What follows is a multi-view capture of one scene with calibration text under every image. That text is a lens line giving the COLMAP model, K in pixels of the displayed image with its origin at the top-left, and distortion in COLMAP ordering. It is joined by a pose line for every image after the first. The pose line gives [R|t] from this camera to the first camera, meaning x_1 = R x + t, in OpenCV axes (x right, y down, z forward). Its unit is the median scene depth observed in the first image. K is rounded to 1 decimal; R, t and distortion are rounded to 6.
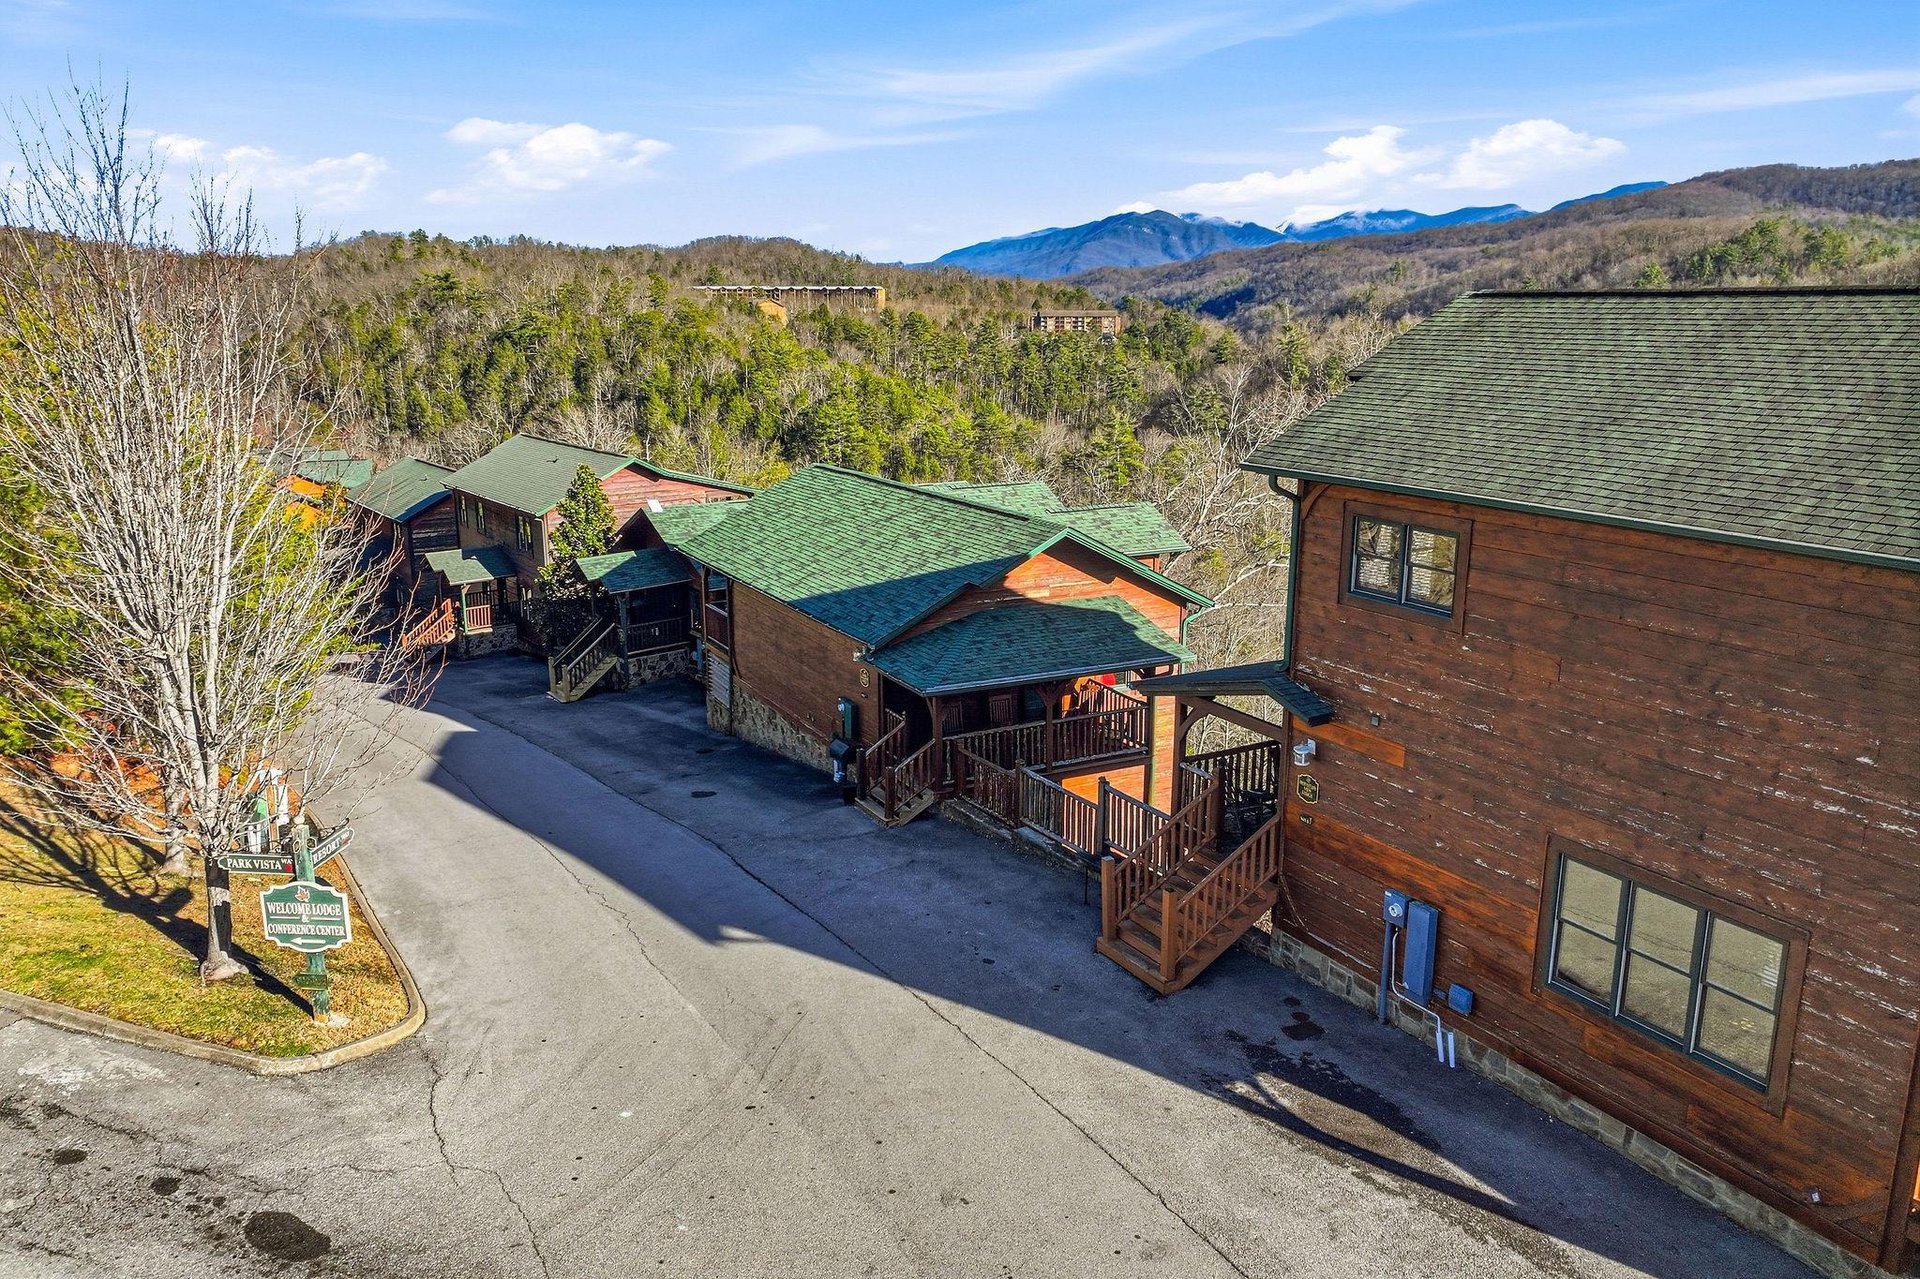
lens RADIAL K [[1338.8, 0, 959.5], [0, 1338.8, 640.4], [0, 0, 1]] dist [-0.004581, 0.014786]
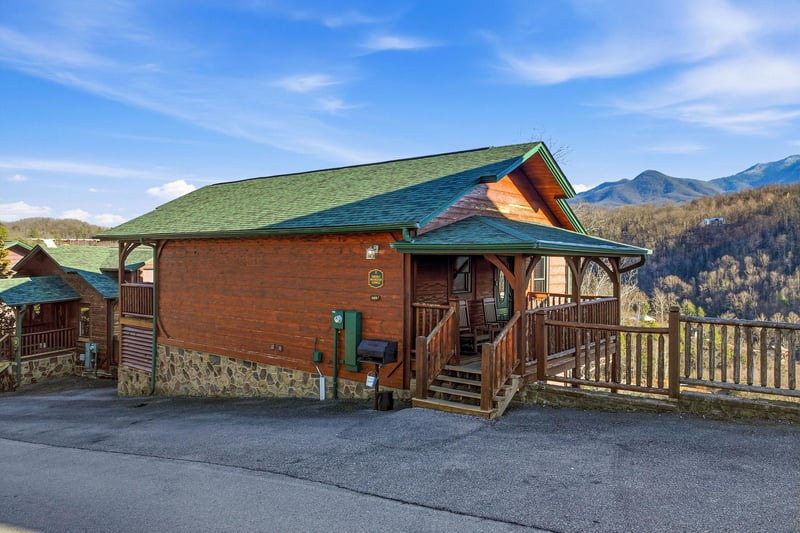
lens RADIAL K [[557.8, 0, 401.0], [0, 557.8, 264.9], [0, 0, 1]] dist [-0.004581, 0.014786]
pose [[0.917457, -0.000838, 0.397834, -0.132813], [0.089646, 0.974715, -0.204682, 0.063103], [-0.387603, 0.223451, 0.894334, 0.393857]]
